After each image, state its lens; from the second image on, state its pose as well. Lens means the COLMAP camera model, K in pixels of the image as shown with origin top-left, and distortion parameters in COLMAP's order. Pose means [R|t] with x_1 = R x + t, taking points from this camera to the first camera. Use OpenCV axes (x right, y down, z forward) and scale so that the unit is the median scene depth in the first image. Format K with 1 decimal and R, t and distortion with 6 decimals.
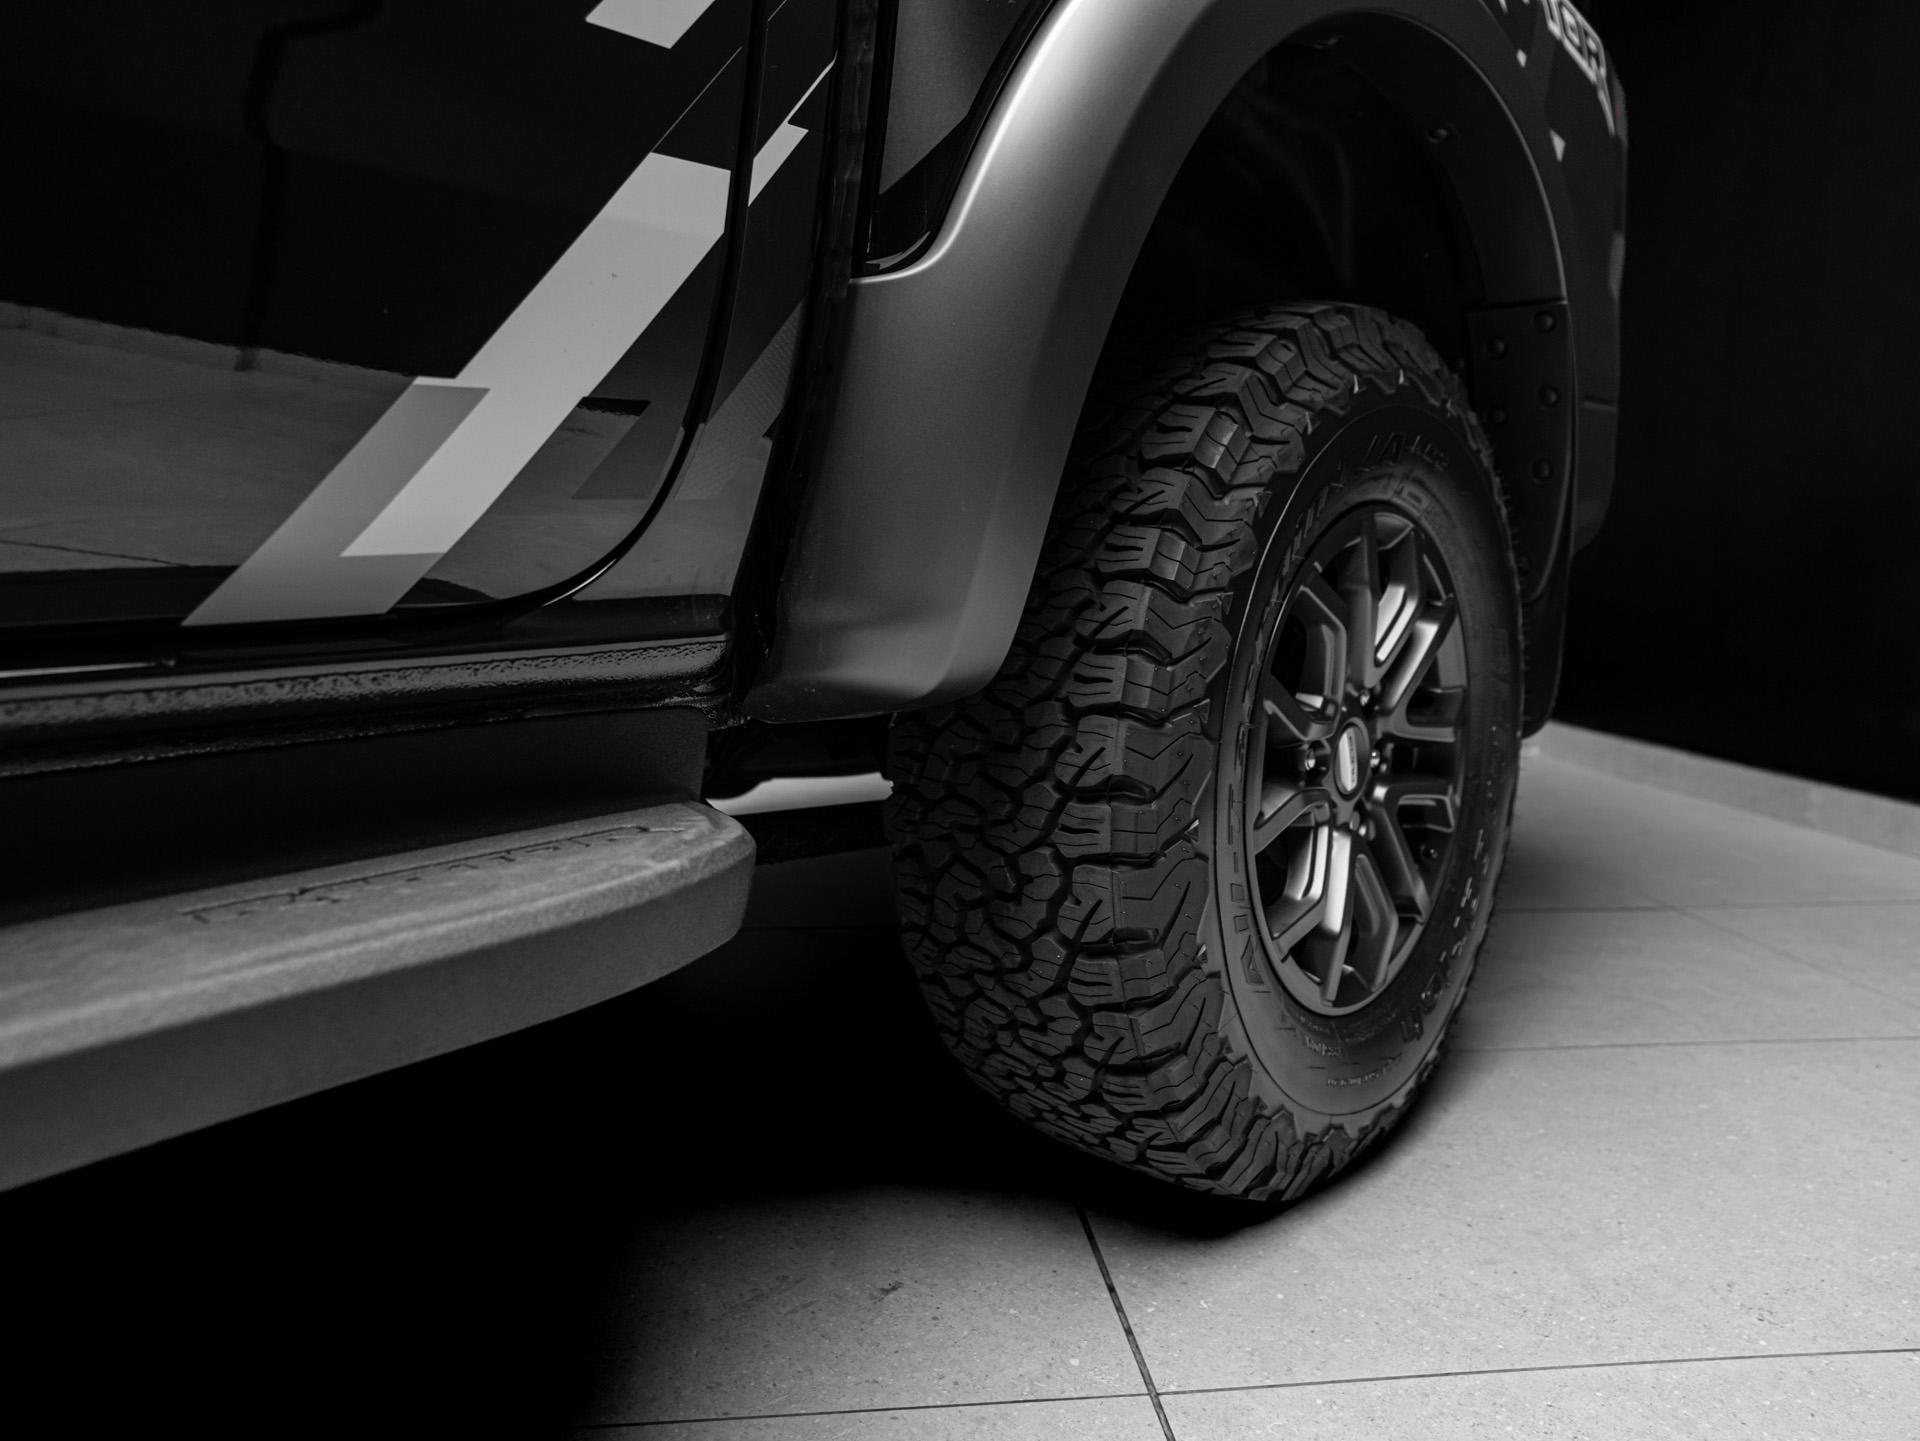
lens RADIAL K [[1330.0, 0, 955.3], [0, 1330.0, 720.8], [0, 0, 1]] dist [-0.036453, 0.041530]
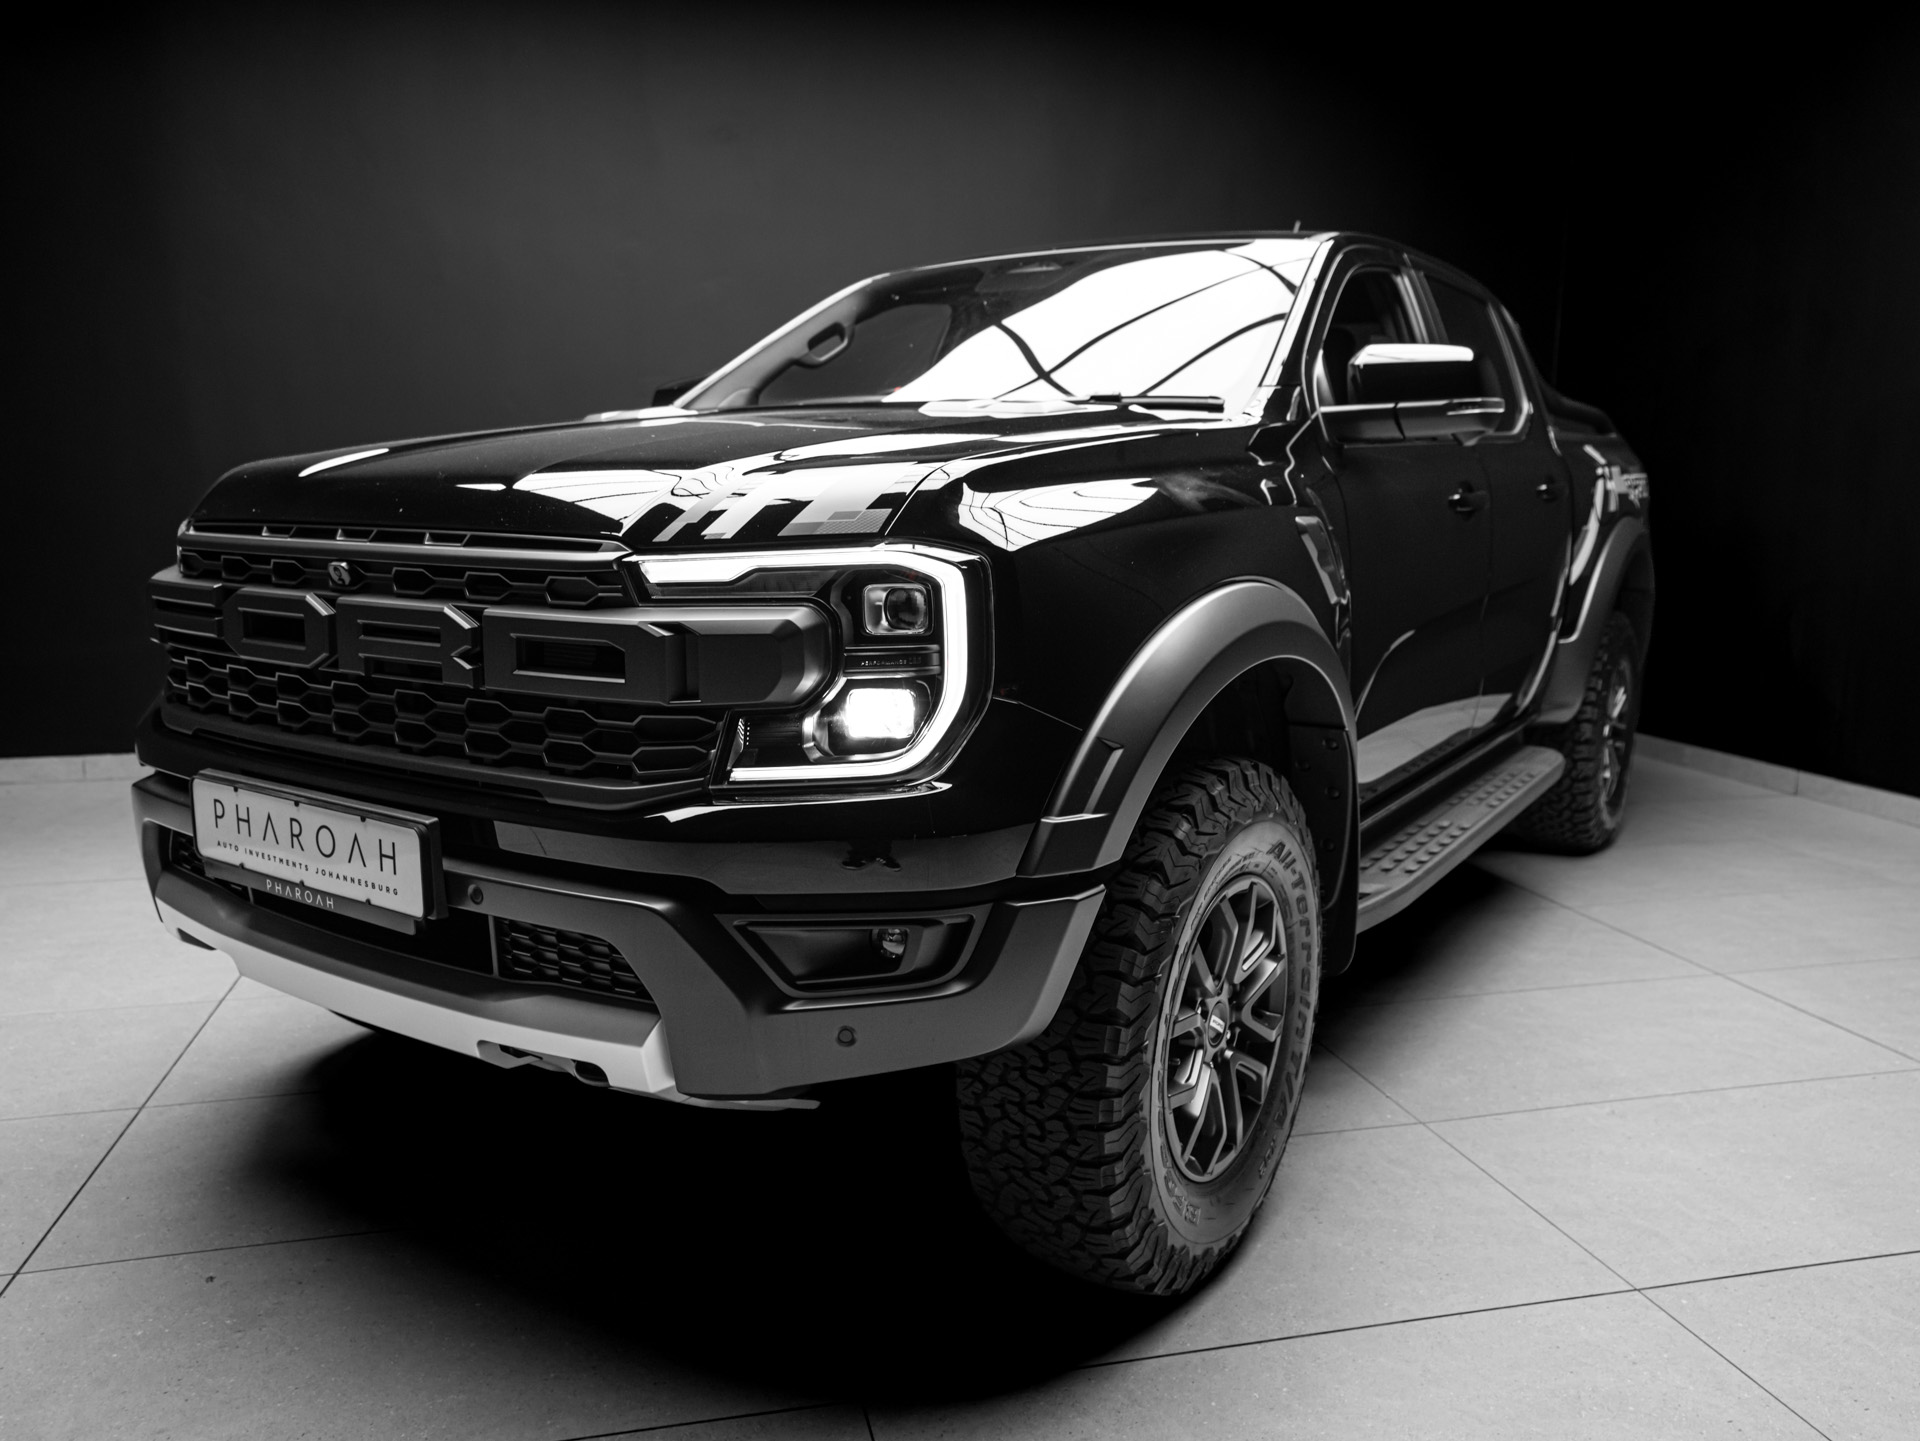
lens RADIAL K [[1450.7, 0, 964.6], [0, 1450.7, 718.7], [0, 0, 1]] dist [-0.031672, 0.063940]
pose [[0.989399, -0.019513, 0.143908, -2.559075], [0.014614, 0.999280, 0.035024, -0.218049], [-0.144487, -0.032549, 0.988971, -3.395771]]
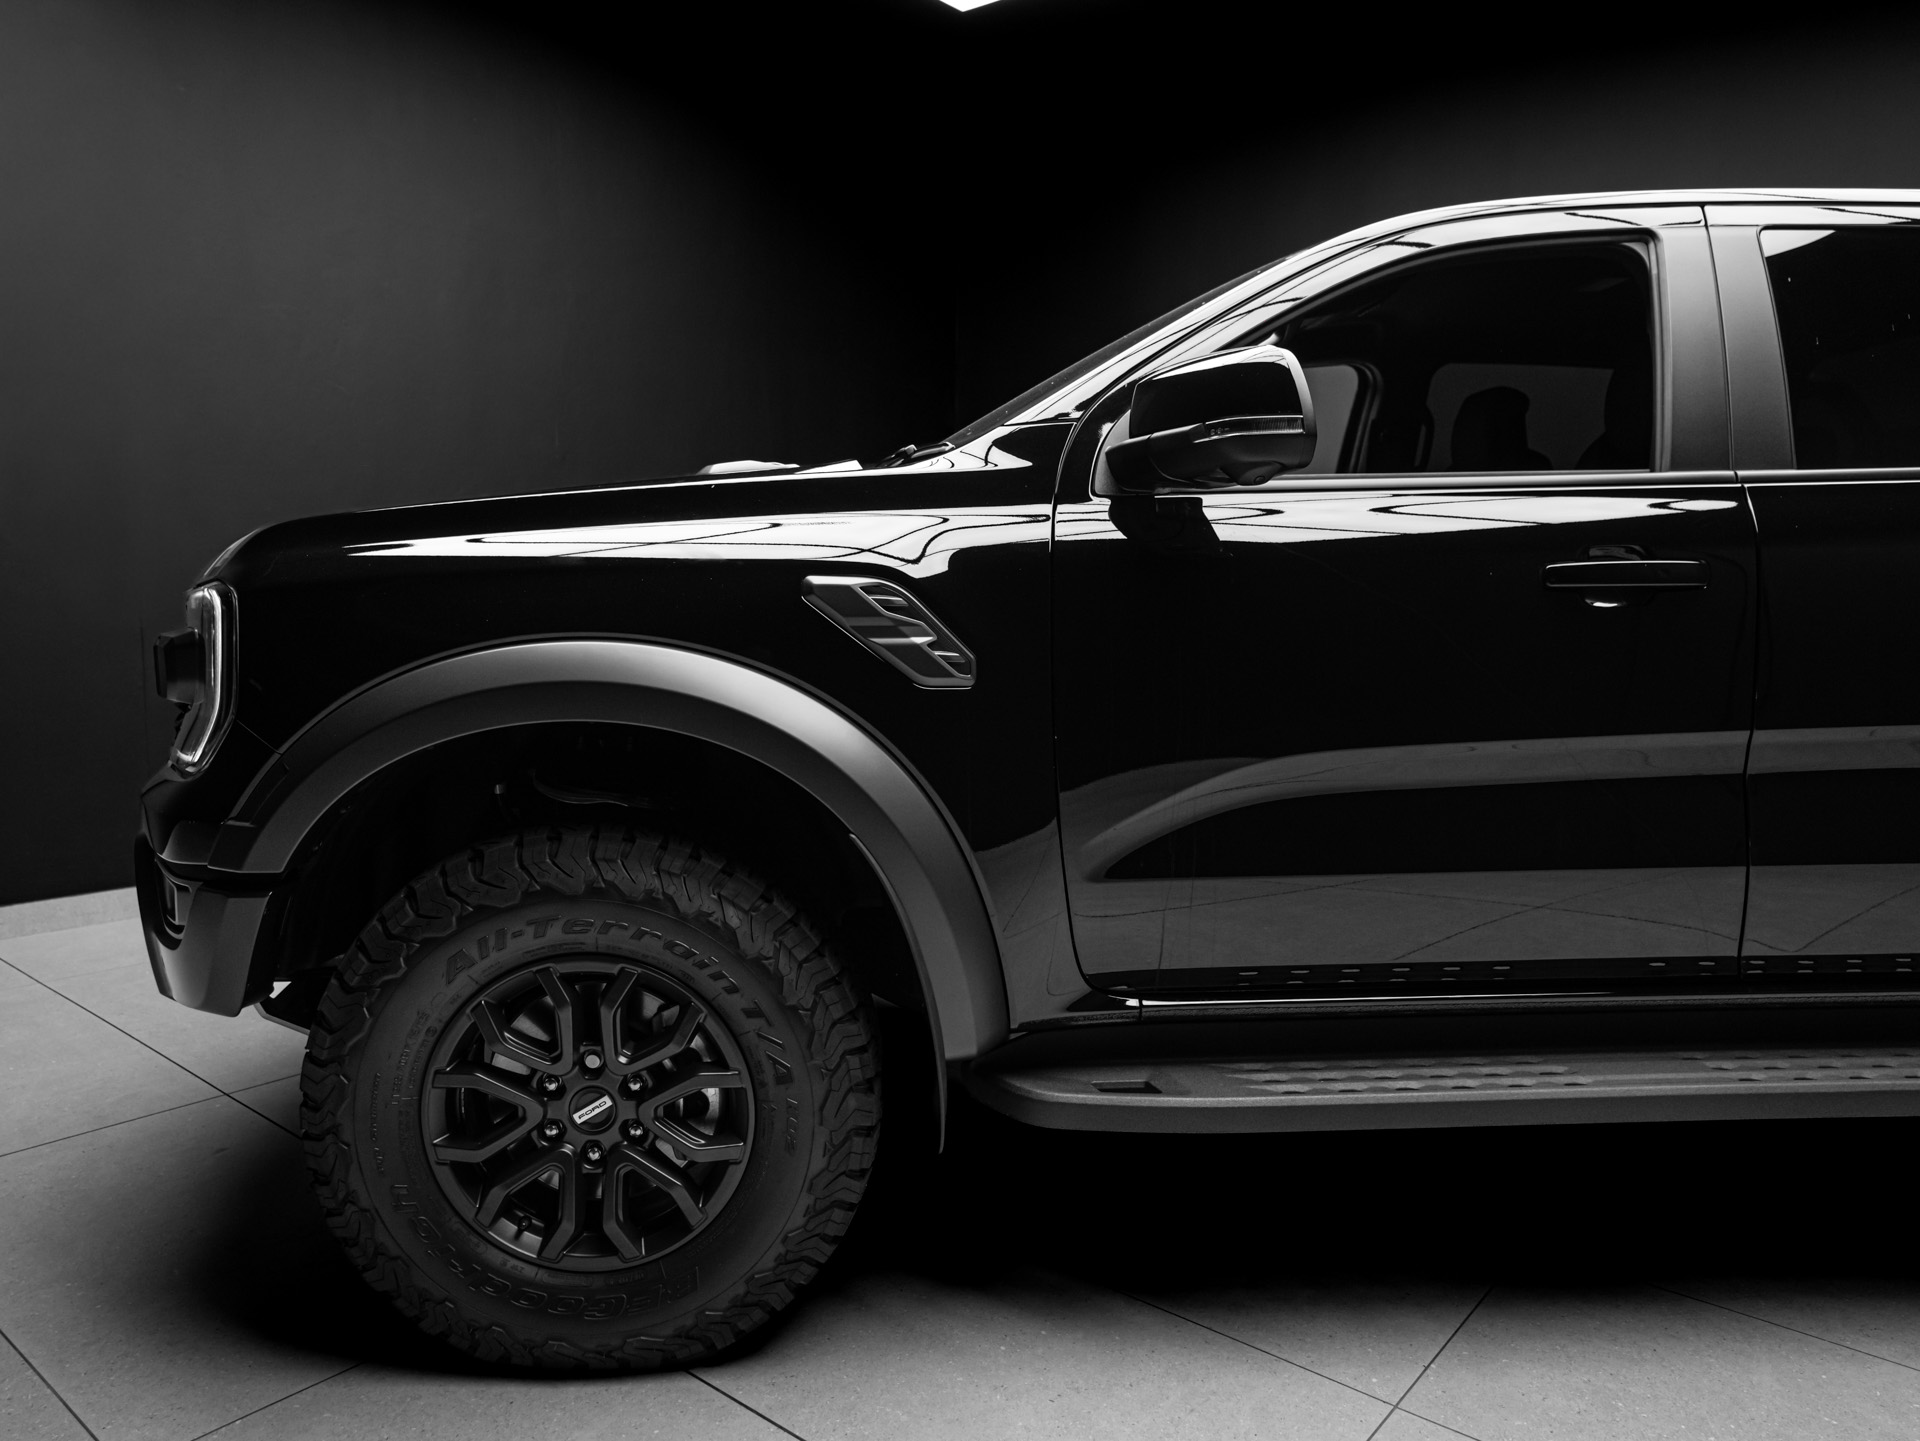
lens RADIAL K [[1414.8, 0, 977.3], [0, 1414.8, 708.5], [0, 0, 1]] dist [-0.042325, 0.042496]
pose [[0.708241, 0.076688, -0.701793, -0.037335], [-0.100911, 0.994872, 0.006876, -0.309593], [0.698722, 0.065948, 0.712347, -2.333261]]
